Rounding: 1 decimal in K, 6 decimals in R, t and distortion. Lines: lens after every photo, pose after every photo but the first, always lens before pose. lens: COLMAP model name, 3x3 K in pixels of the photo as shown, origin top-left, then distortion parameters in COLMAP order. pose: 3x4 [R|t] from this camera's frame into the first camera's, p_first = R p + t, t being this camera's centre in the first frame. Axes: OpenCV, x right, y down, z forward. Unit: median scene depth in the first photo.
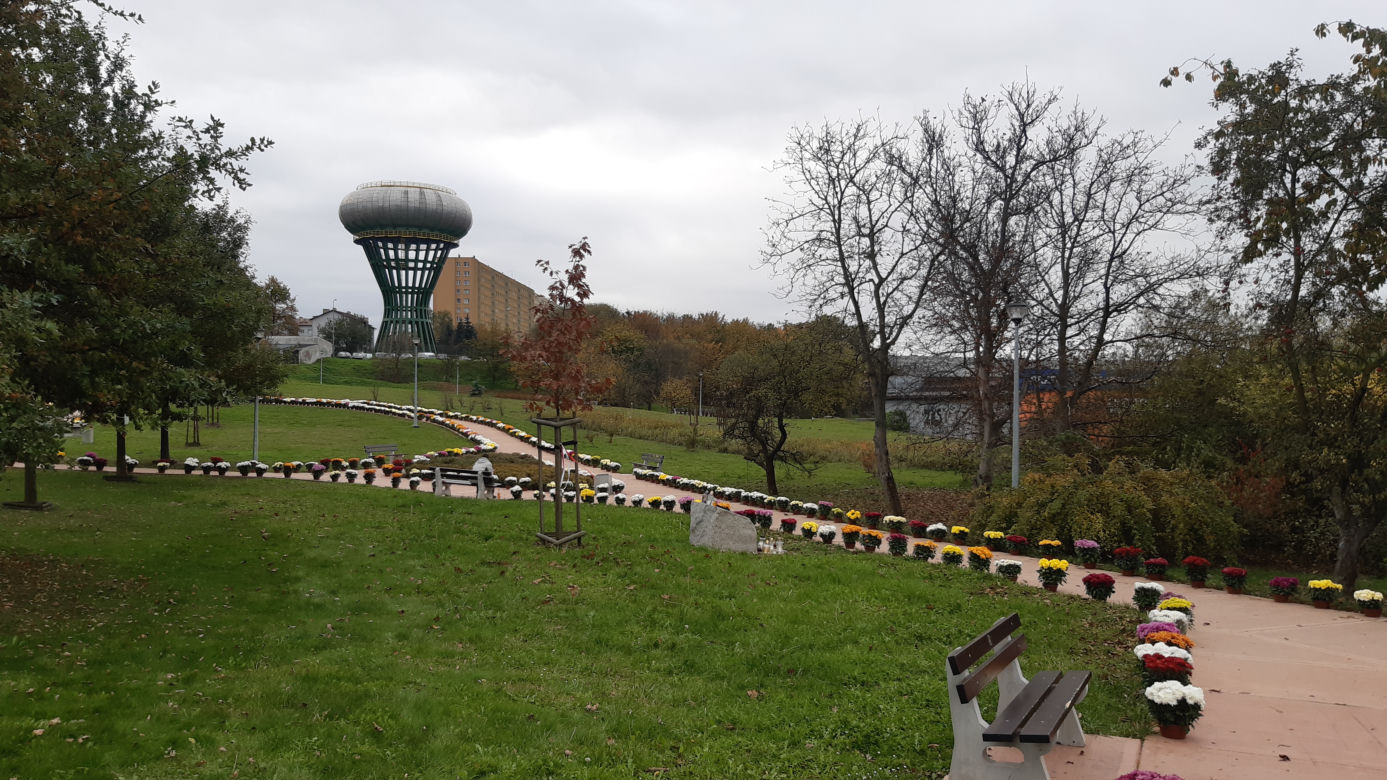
lens RADIAL K [[1061.4, 0, 685.7], [0, 1061.4, 395.5], [0, 0, 1]] dist [0.073487, -0.150915]
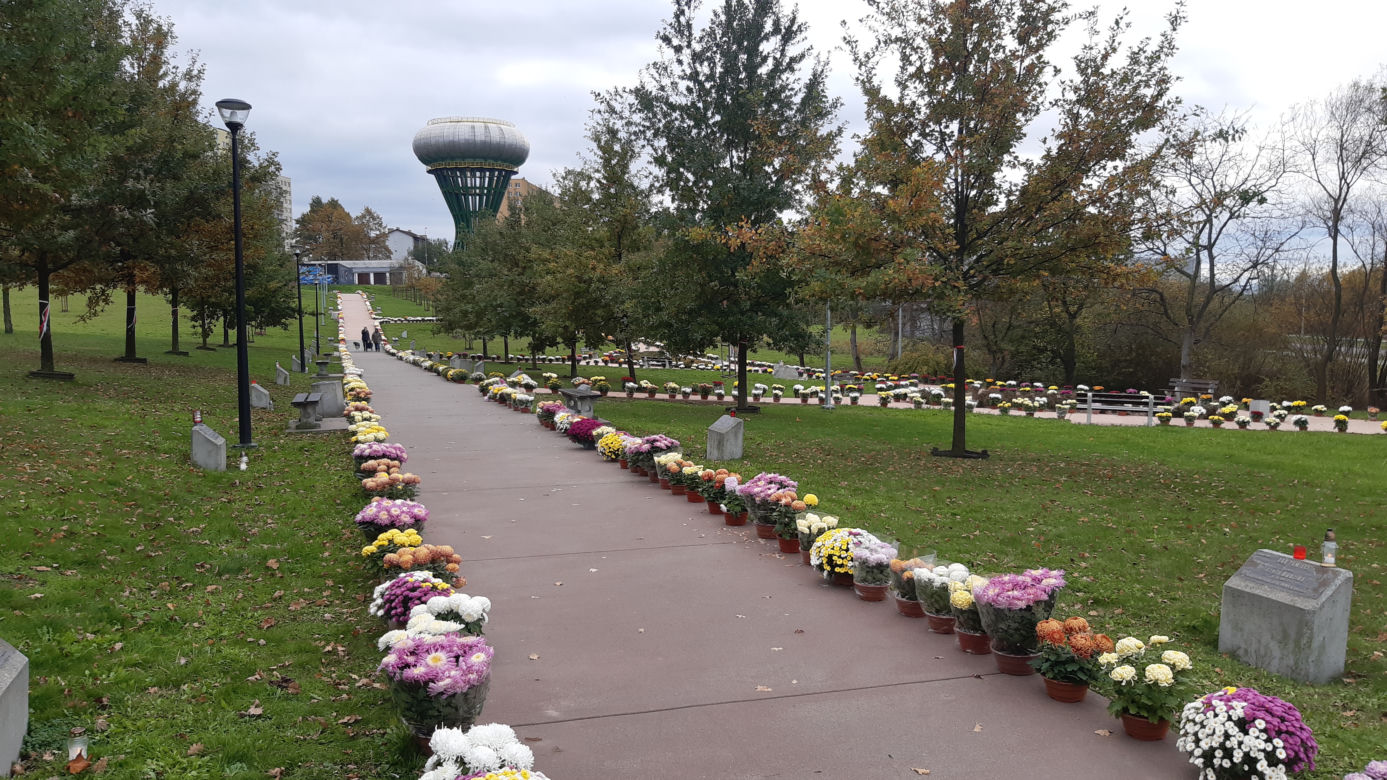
lens RADIAL K [[1058.1, 0, 683.2], [0, 1058.1, 391.0], [0, 0, 1]] dist [0.113303, -0.258291]
pose [[0.999472, -0.015523, -0.028535, -0.011978], [0.017930, 0.996125, 0.086101, -0.005545], [0.027088, -0.086567, 0.995878, -0.137141]]
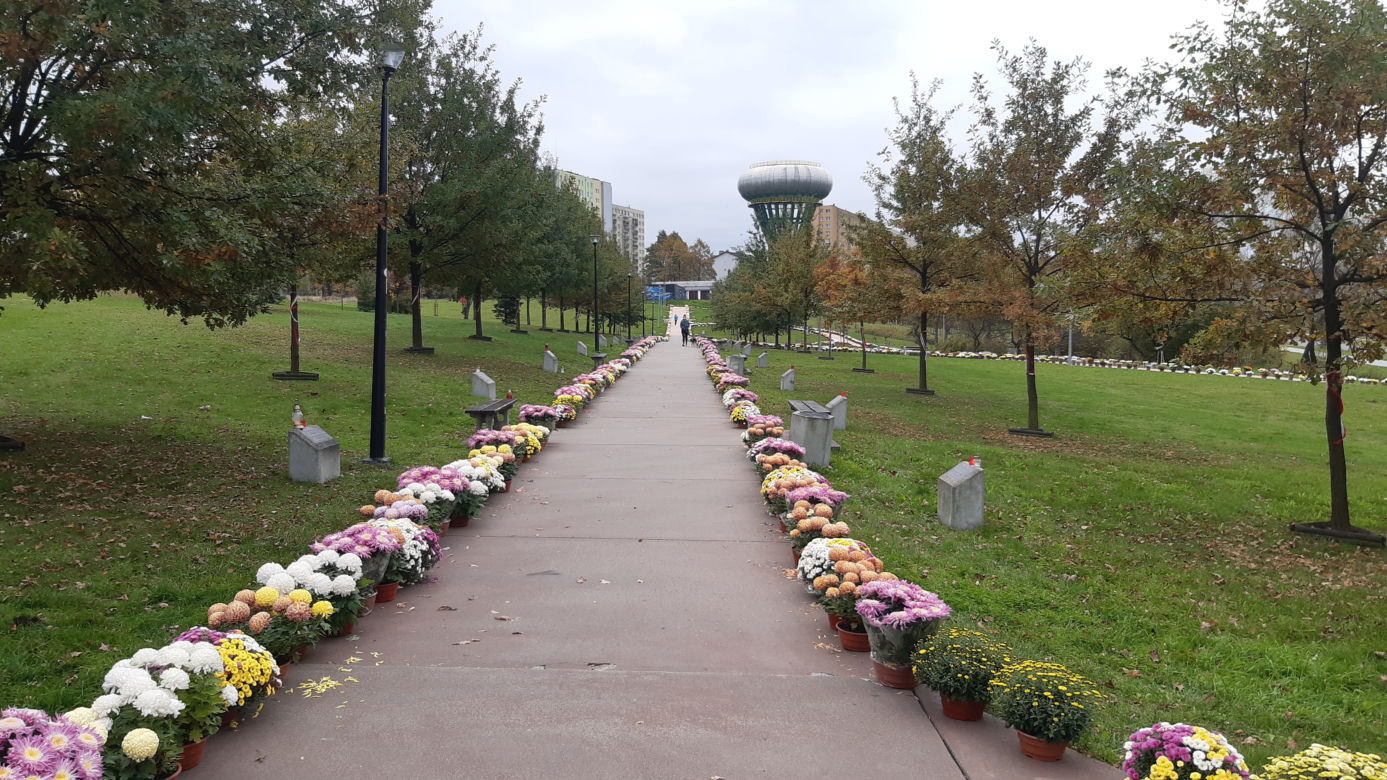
lens RADIAL K [[1048.6, 0, 696.3], [0, 1048.6, 399.1], [0, 0, 1]] dist [0.125072, -0.343691]
pose [[0.947001, 0.012061, -0.321003, 0.066966], [0.014211, 0.996744, 0.079375, -0.004648], [0.320915, -0.079730, 0.943746, -0.331404]]
